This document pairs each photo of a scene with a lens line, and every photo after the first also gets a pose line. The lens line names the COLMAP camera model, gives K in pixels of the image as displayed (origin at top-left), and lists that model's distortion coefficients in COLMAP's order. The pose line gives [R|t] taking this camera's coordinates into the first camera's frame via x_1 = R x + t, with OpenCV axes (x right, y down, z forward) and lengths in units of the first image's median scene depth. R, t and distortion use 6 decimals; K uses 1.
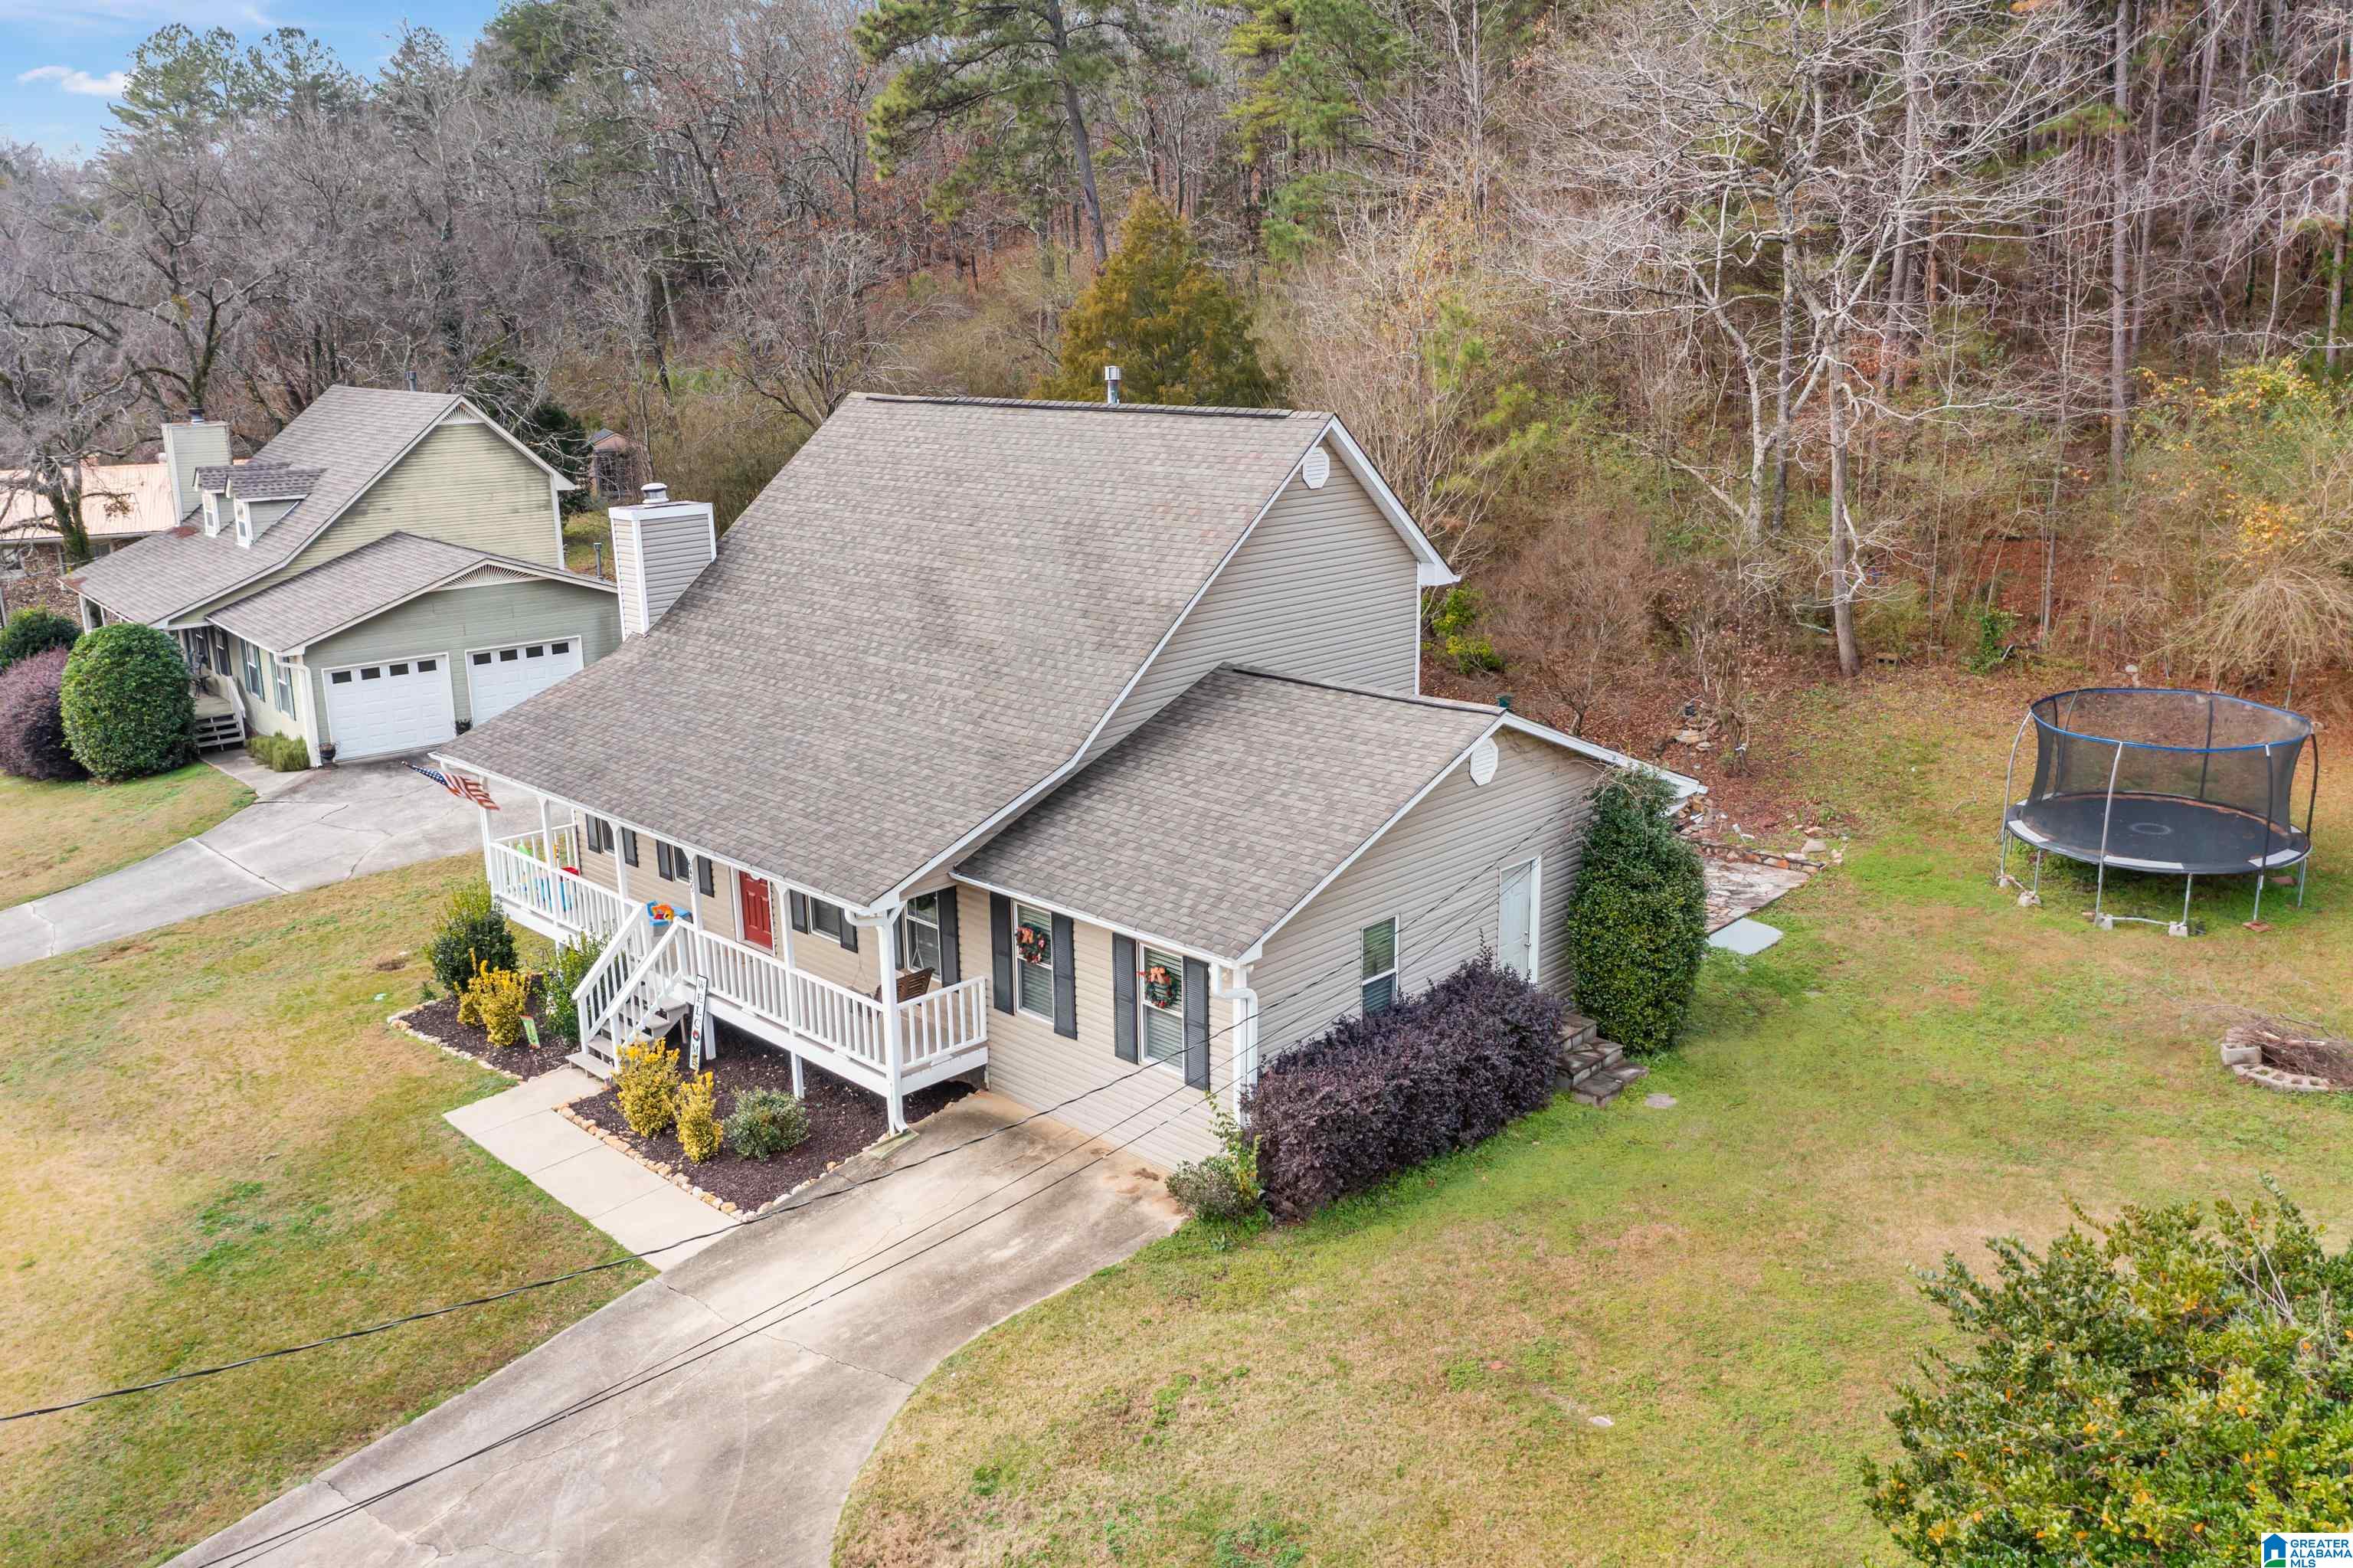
lens RADIAL K [[1793.9, 0, 1171.7], [0, 1793.9, 708.8], [0, 0, 1]] dist [-0.022927, -0.003351]
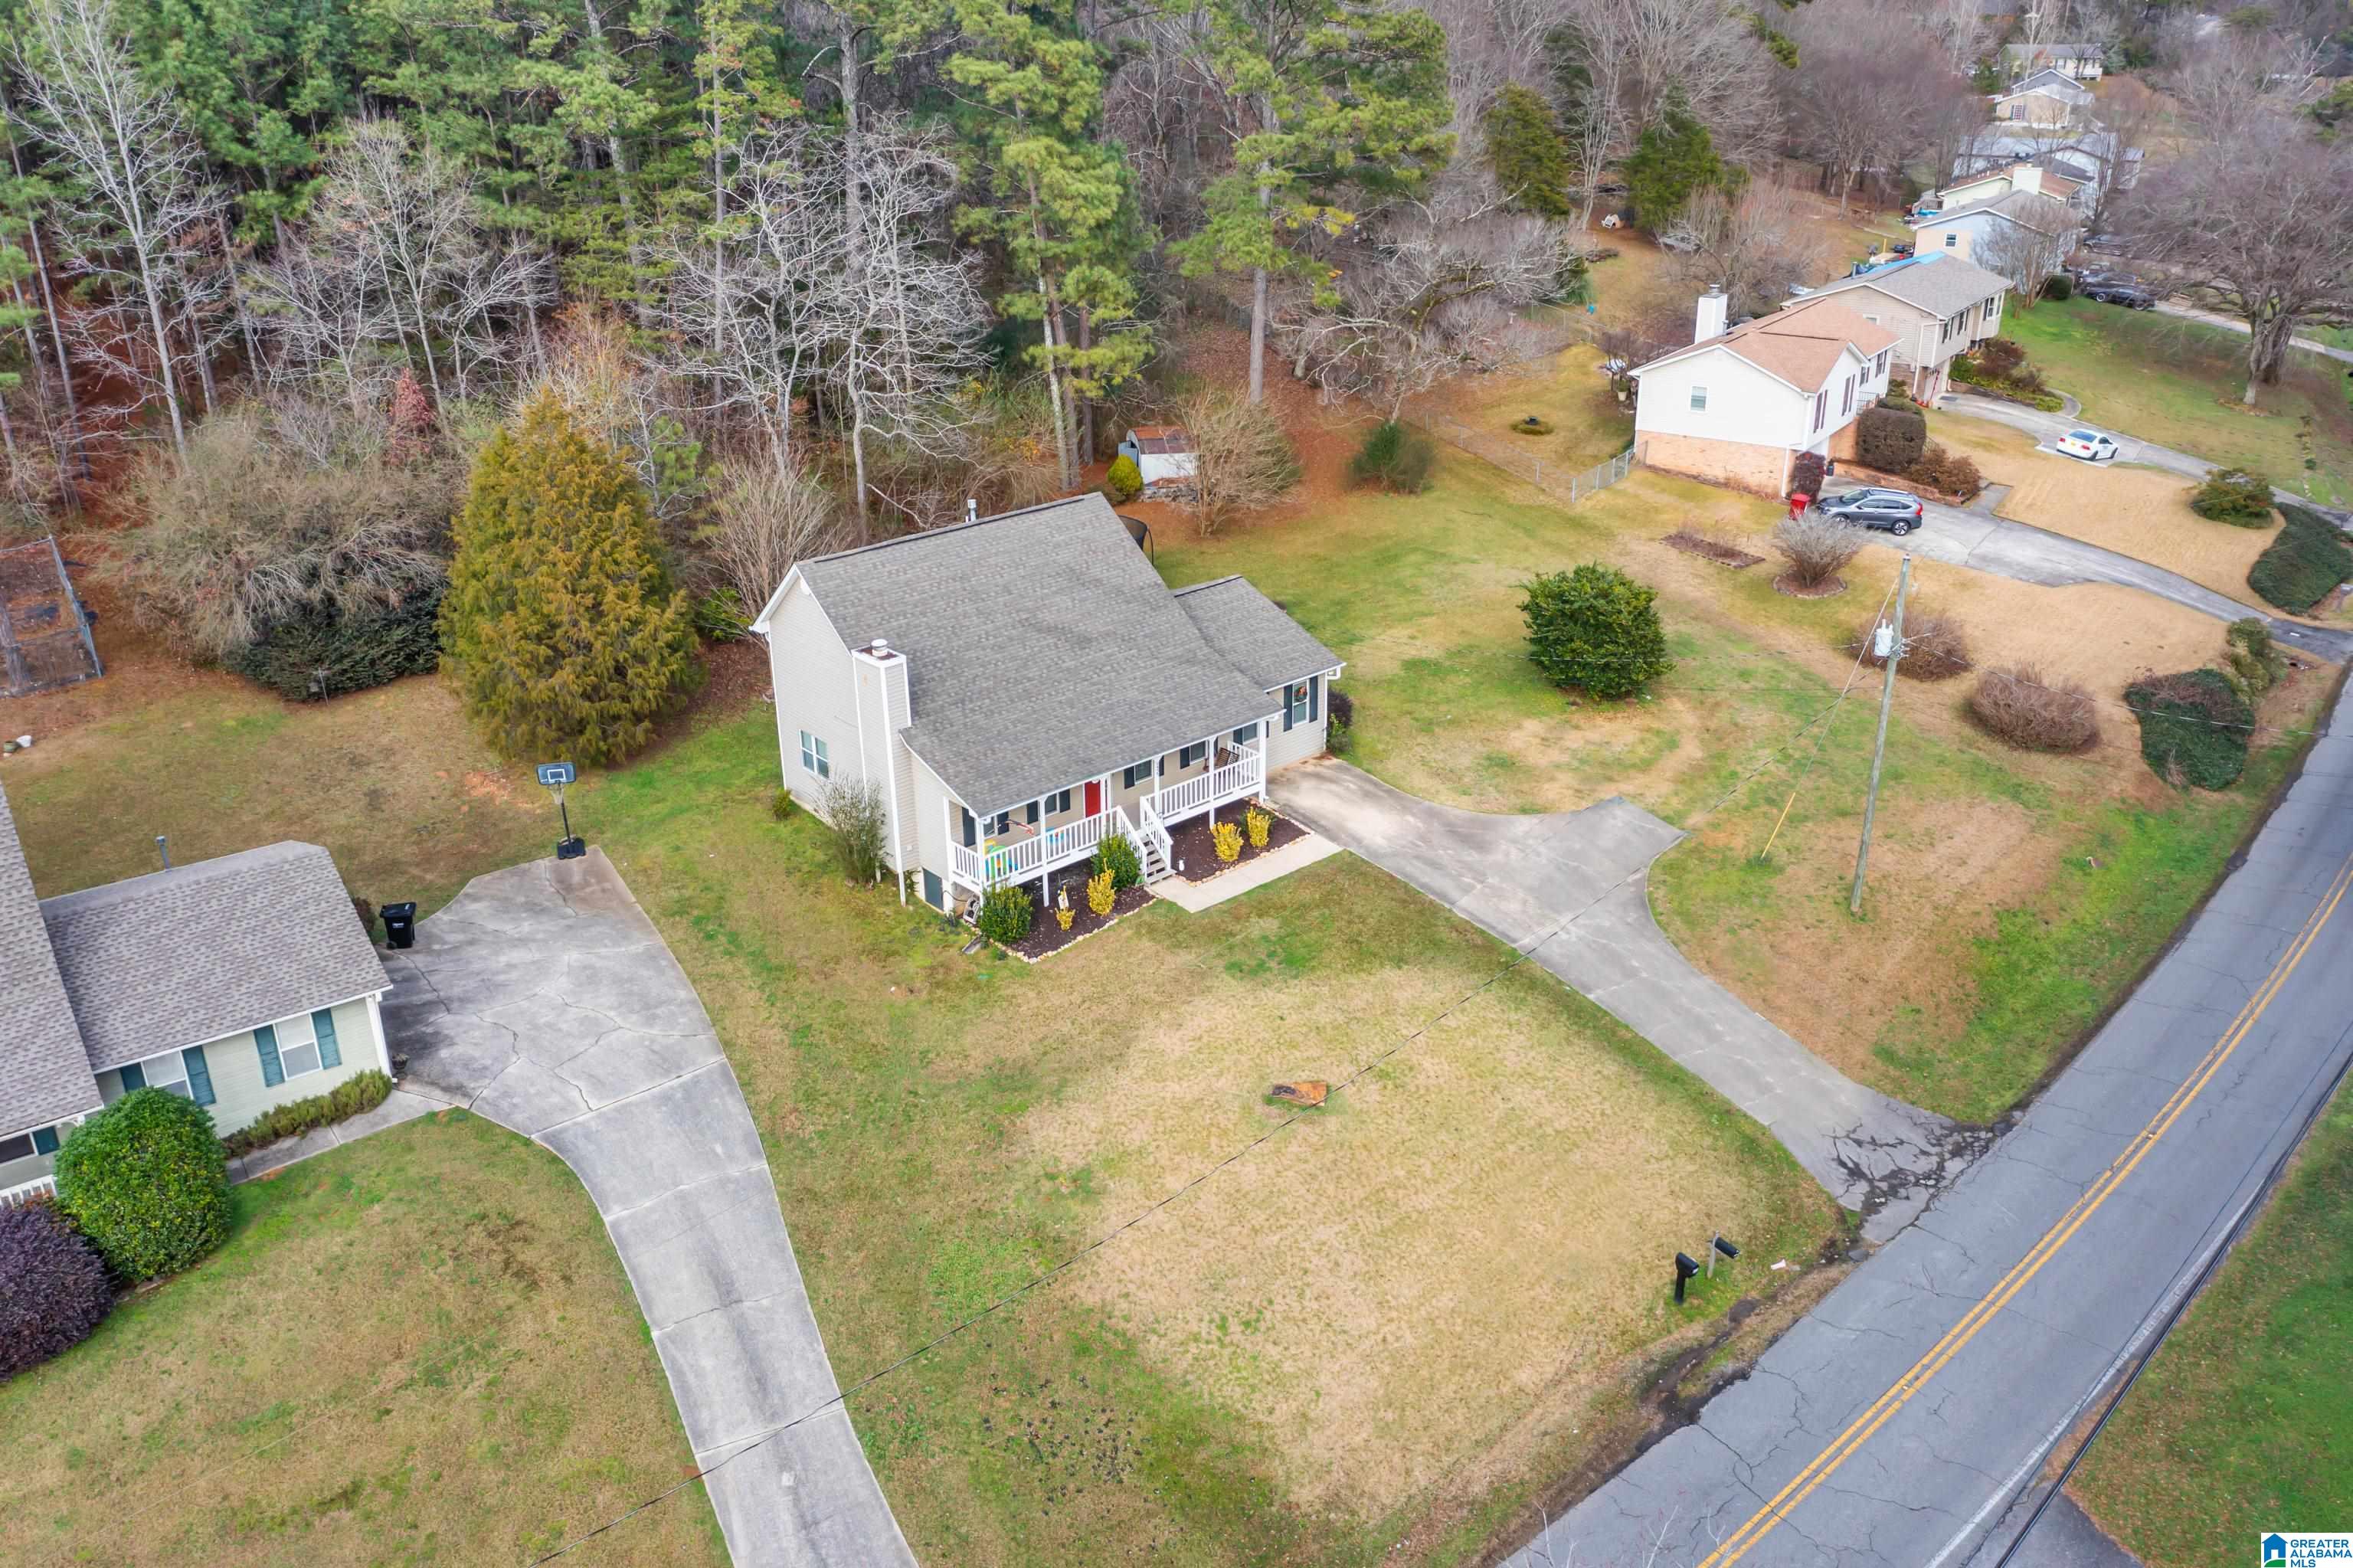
lens RADIAL K [[1793.9, 0, 1171.7], [0, 1793.9, 708.8], [0, 0, 1]] dist [-0.022927, -0.003351]
pose [[0.071769, -0.345093, 0.935820, -2.076563], [0.222400, 0.920156, 0.322261, -0.609478], [-0.972310, 0.184998, 0.142788, 0.621709]]
